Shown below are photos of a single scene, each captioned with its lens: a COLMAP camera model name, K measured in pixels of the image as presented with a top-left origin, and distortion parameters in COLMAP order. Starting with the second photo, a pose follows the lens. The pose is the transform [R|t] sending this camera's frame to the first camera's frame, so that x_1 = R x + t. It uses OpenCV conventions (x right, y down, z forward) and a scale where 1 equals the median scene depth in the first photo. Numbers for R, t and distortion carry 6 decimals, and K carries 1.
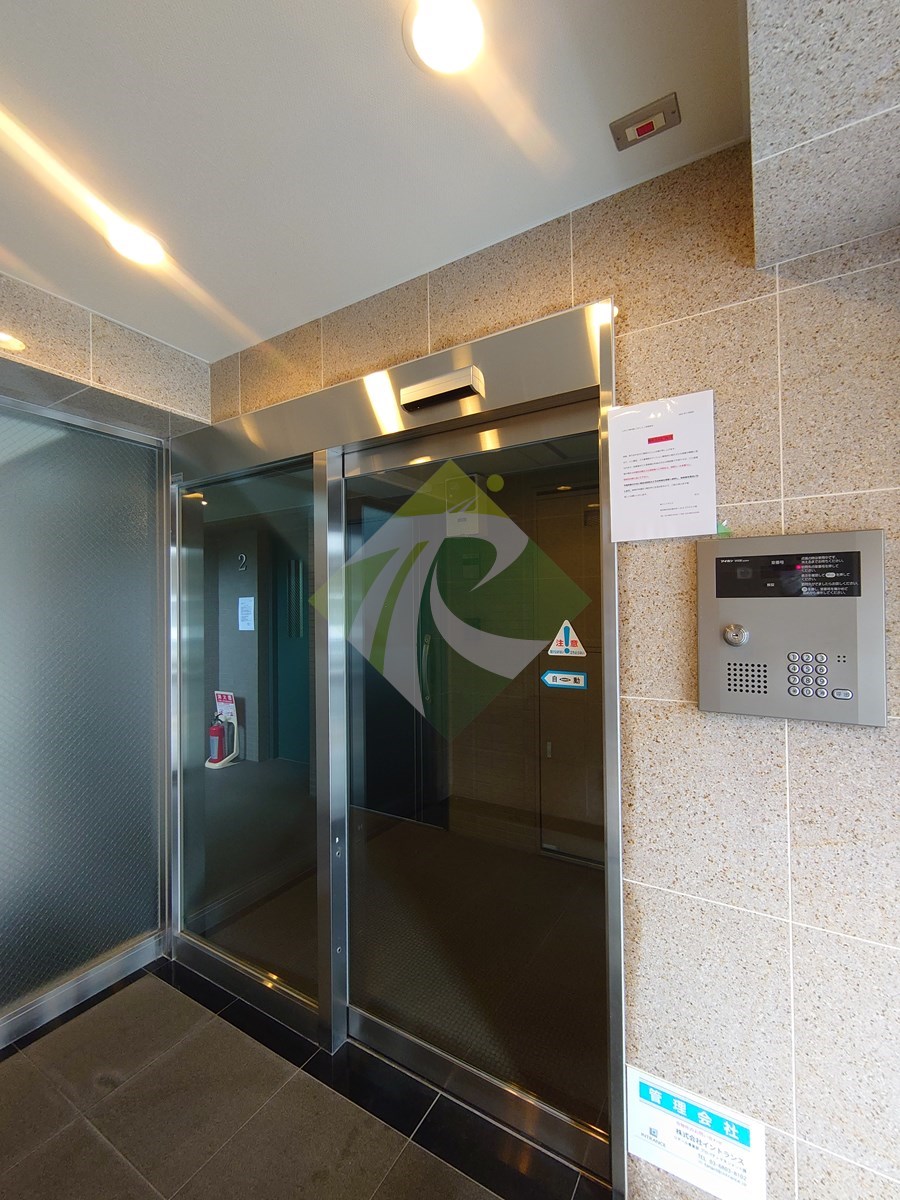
lens RADIAL K [[518.7, 0, 445.6], [0, 518.7, 600.3], [0, 0, 1]] dist [0.000324, 0.000592]
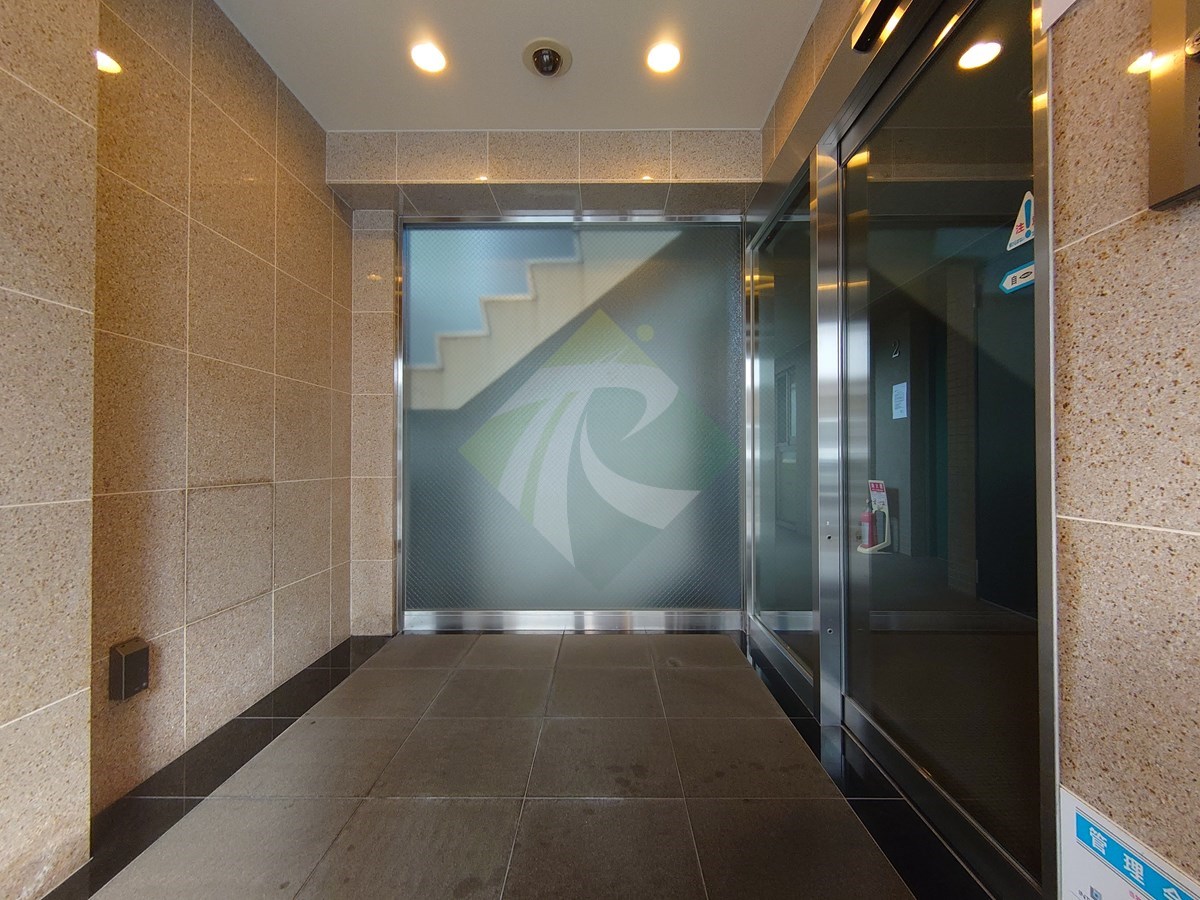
lens RADIAL K [[518.7, 0, 602.2], [0, 518.7, 448.0], [0, 0, 1]] dist [0.000324, 0.000592]
pose [[0.523093, -0.002532, -0.852272, 0.613419], [0.010275, 0.999942, 0.003336, 0.440462], [0.852214, -0.010502, 0.523088, 0.133191]]
